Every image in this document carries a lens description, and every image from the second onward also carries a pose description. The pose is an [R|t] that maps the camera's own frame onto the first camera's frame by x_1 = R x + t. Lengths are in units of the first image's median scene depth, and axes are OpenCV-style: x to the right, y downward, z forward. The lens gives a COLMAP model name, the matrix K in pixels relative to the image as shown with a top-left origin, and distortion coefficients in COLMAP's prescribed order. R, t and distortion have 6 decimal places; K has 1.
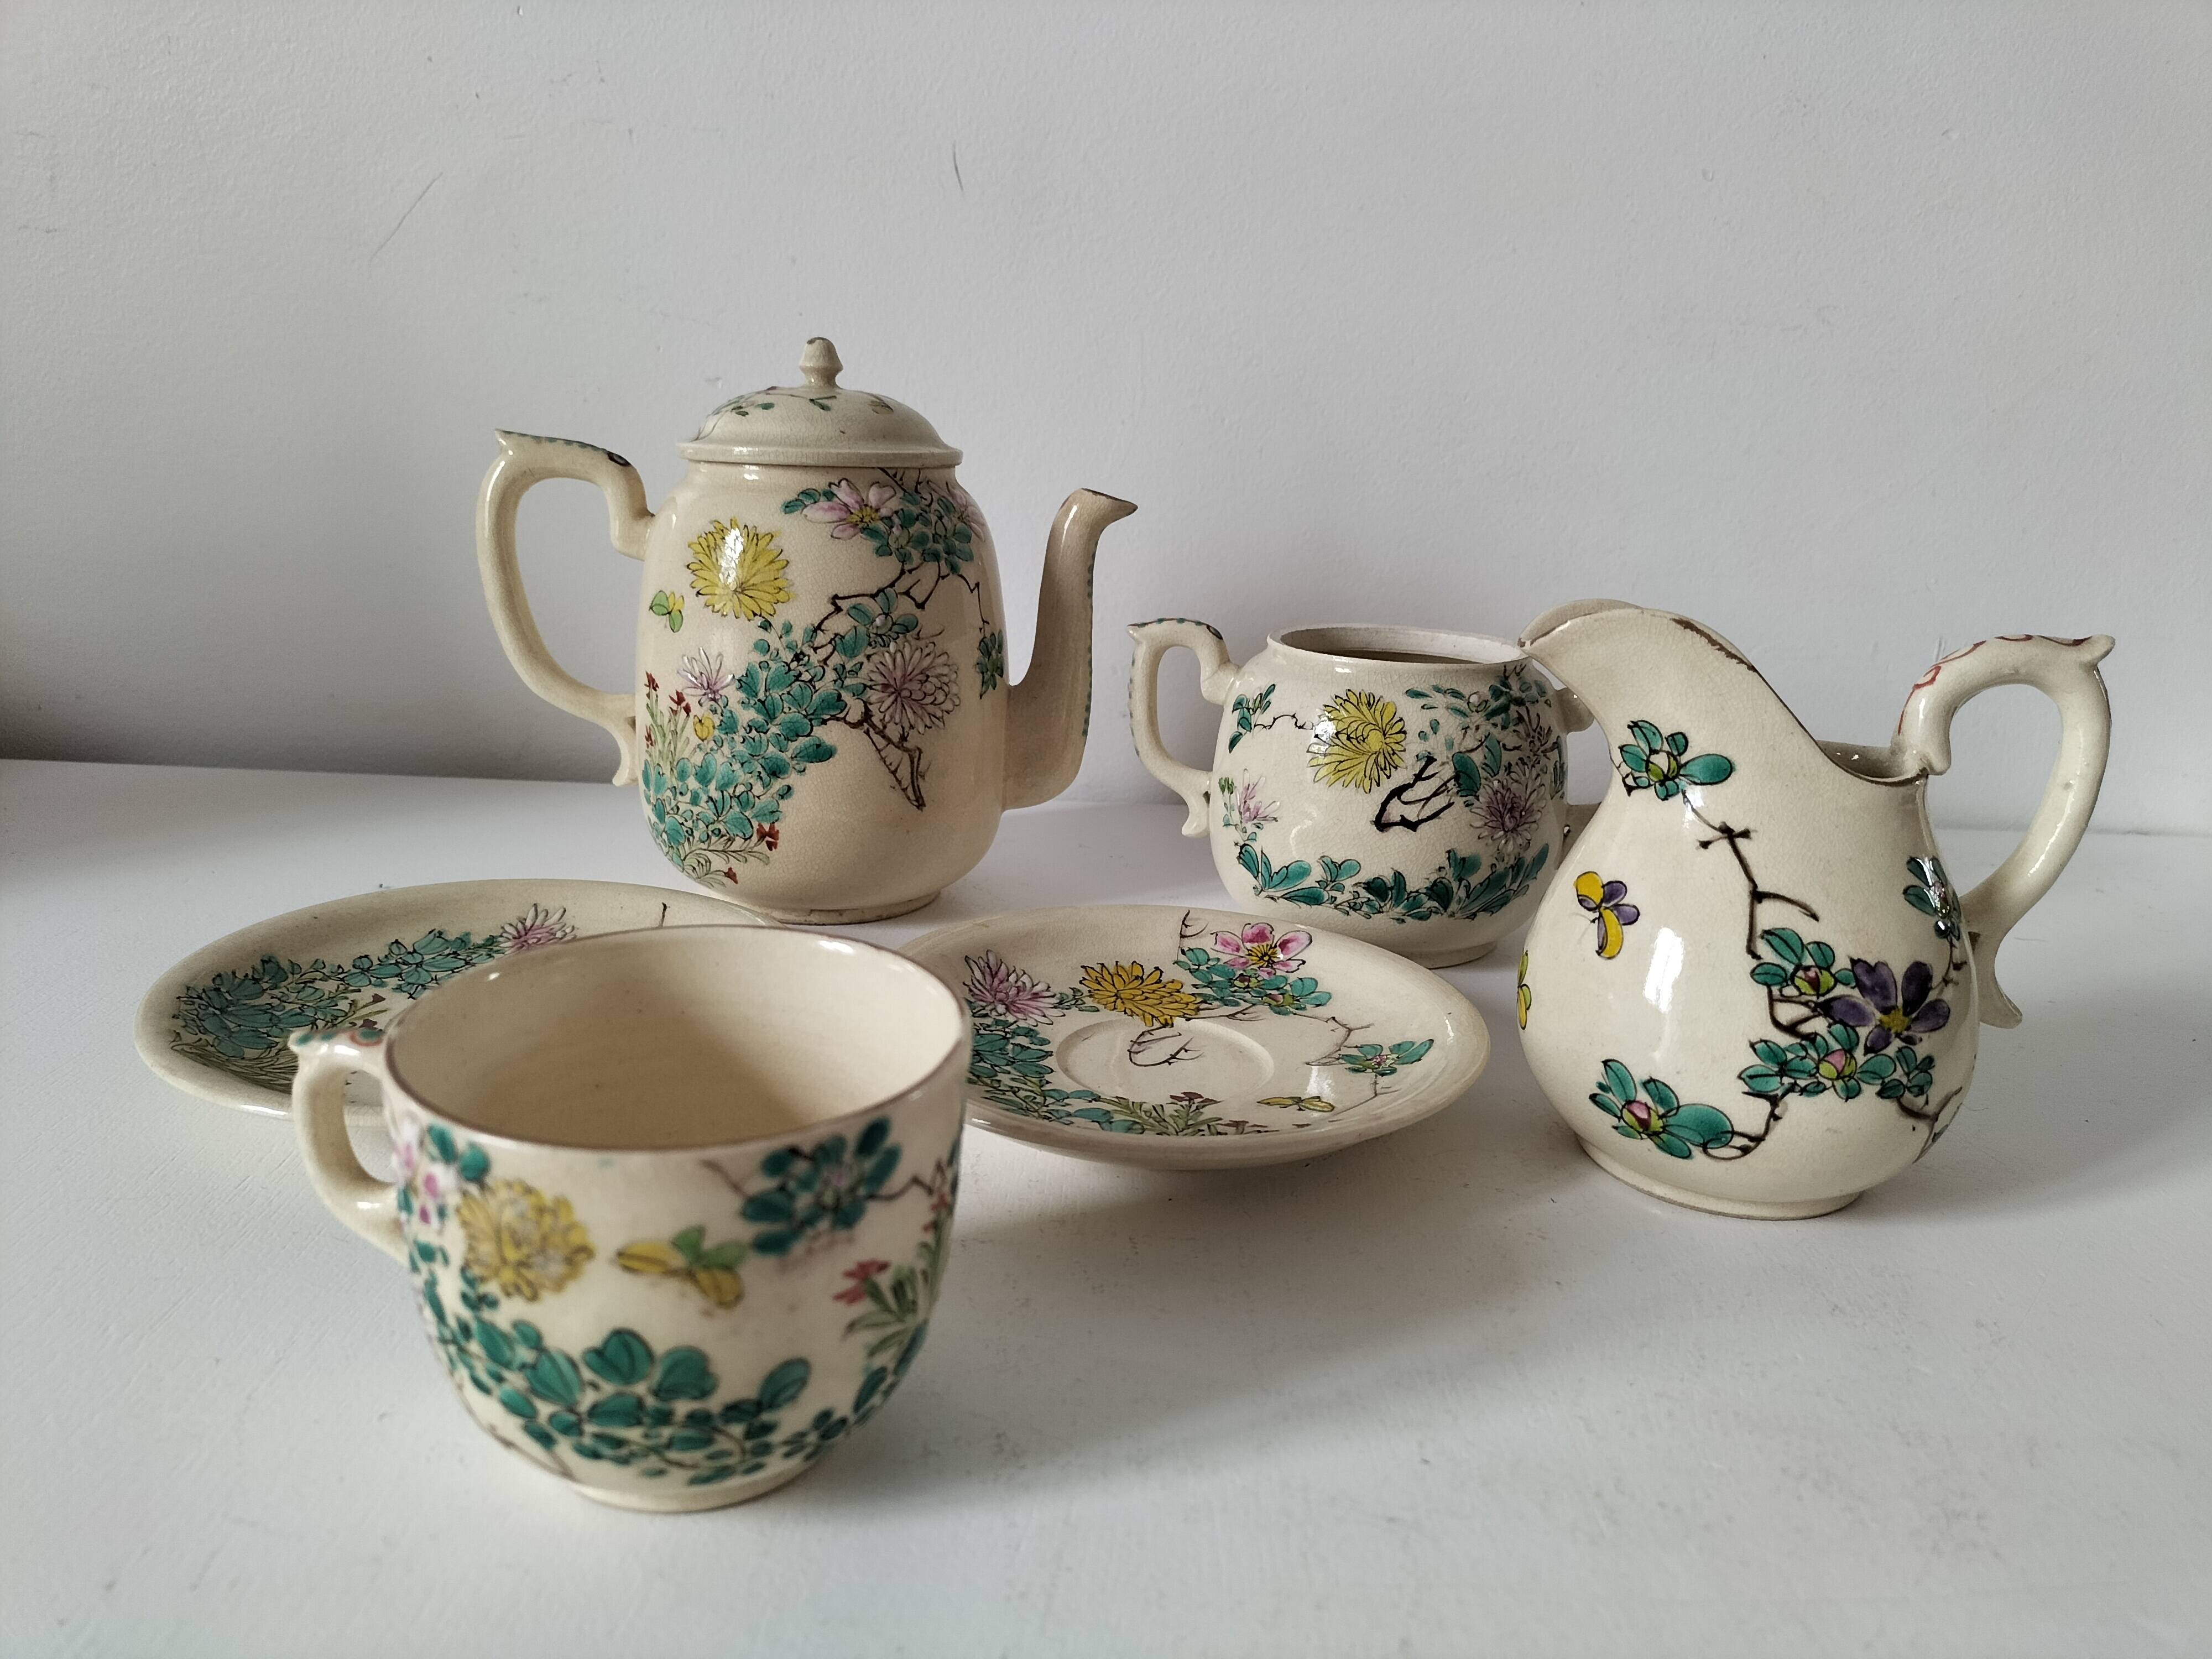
lens RADIAL K [[1729.1, 0, 1139.0], [0, 1729.1, 858.8], [0, 0, 1]] dist [0.060477, -0.104313]
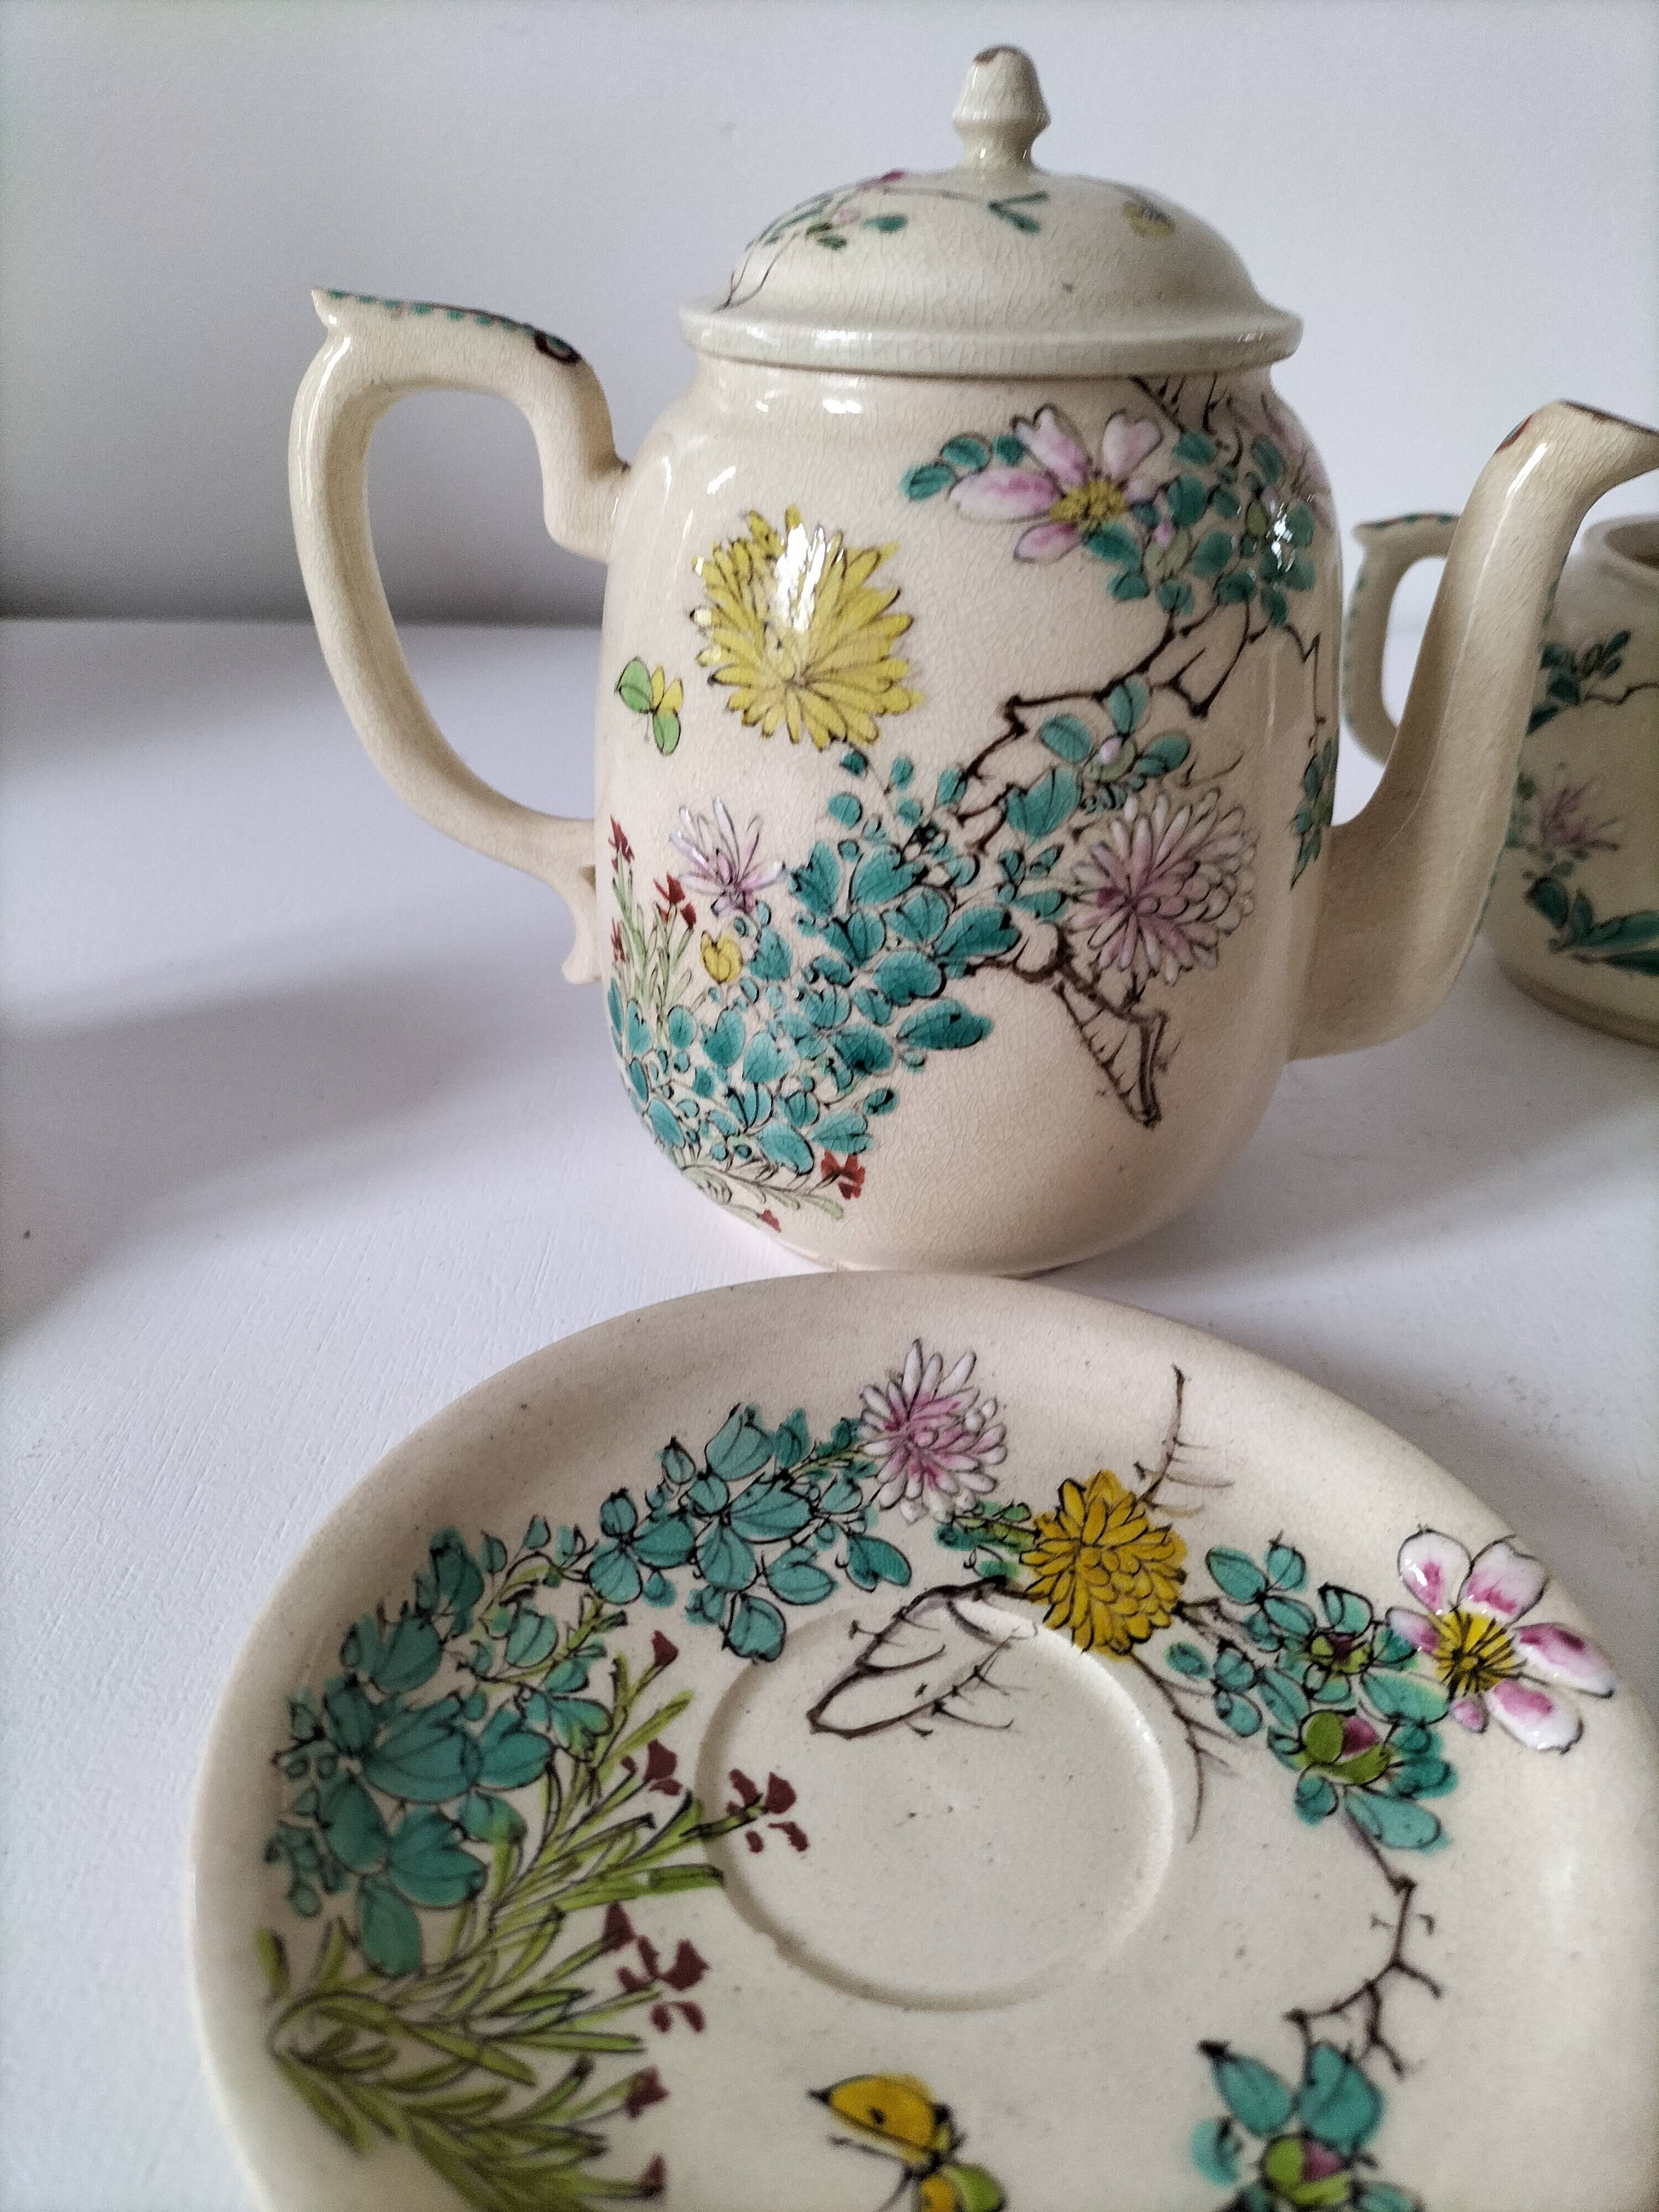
lens RADIAL K [[1729.1, 0, 808.5], [0, 1729.1, 1132.2], [0, 0, 1]] dist [0.060477, -0.104313]
pose [[0.981010, 0.074990, -0.178875, -0.137365], [-0.022853, 0.960501, 0.277337, -0.164626], [0.192607, -0.267983, 0.943975, 0.537180]]
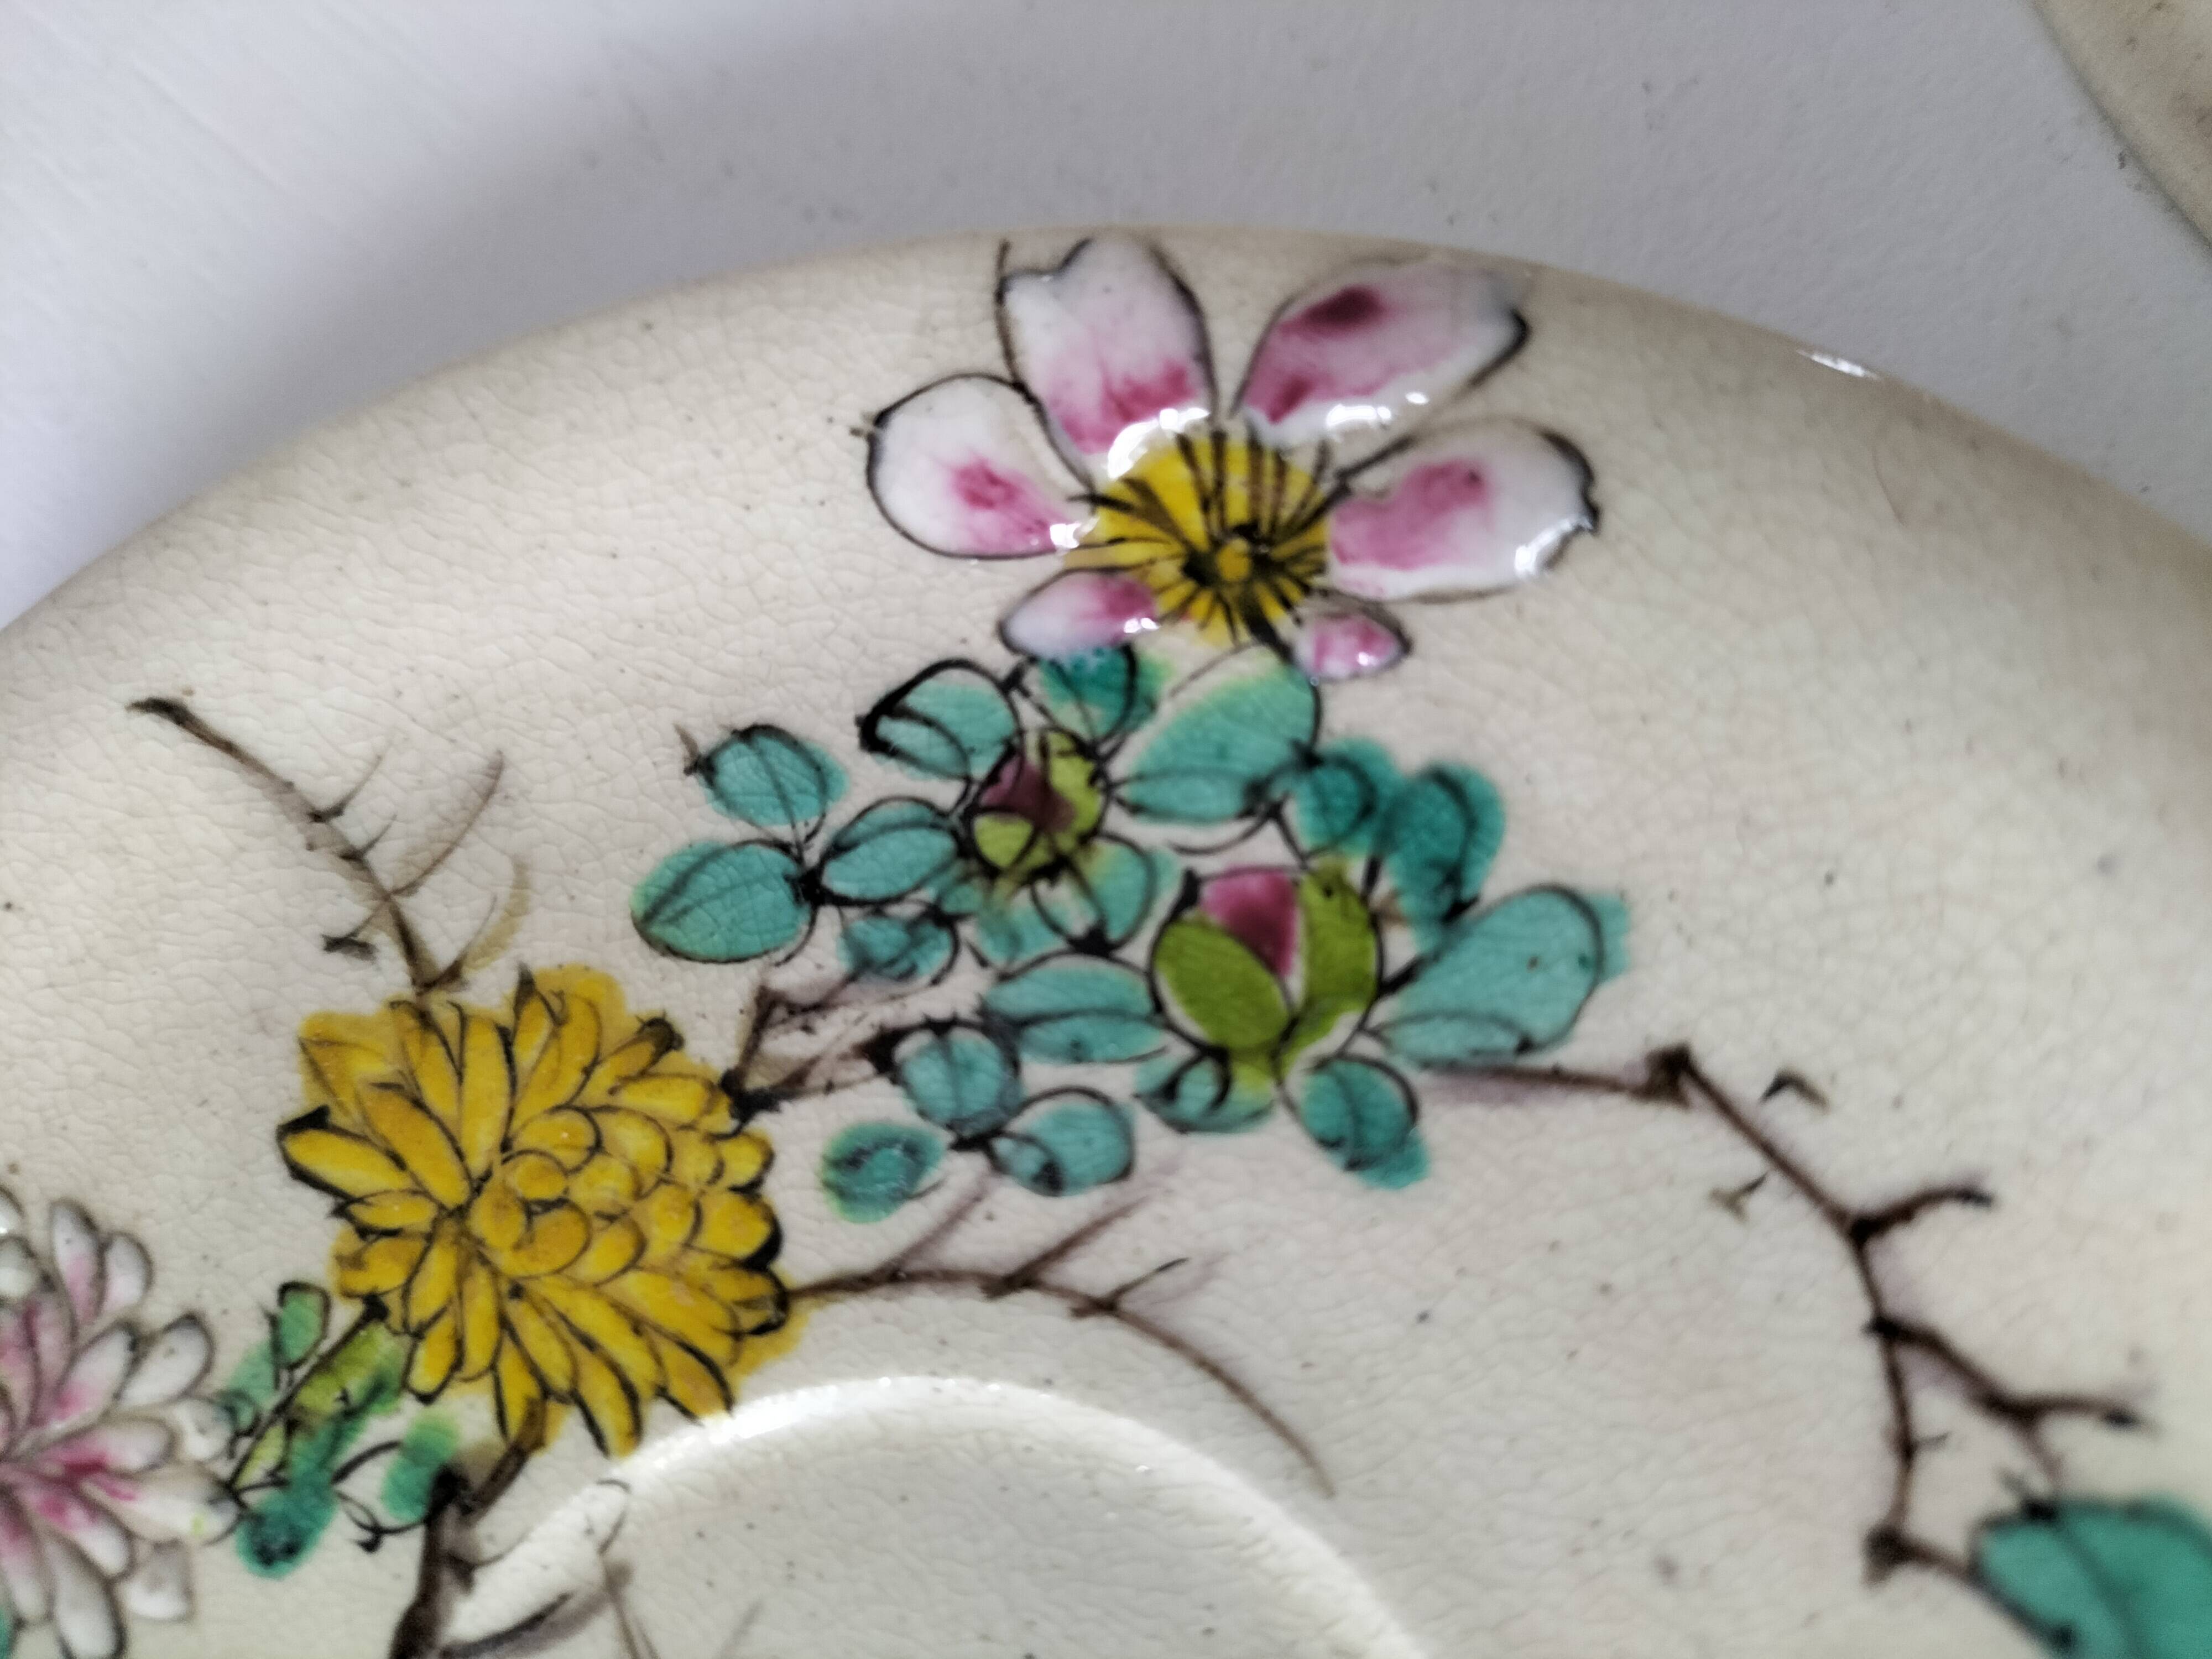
lens RADIAL K [[1706.1, 0, 1094.3], [0, 1706.1, 841.8], [0, 0, 1]] dist [-0.052608, -0.045137]
pose [[0.564001, -0.818978, 0.105724, -0.094176], [0.450860, 0.412665, 0.791475, -0.053739], [-0.691829, -0.398726, 0.601988, 0.821600]]
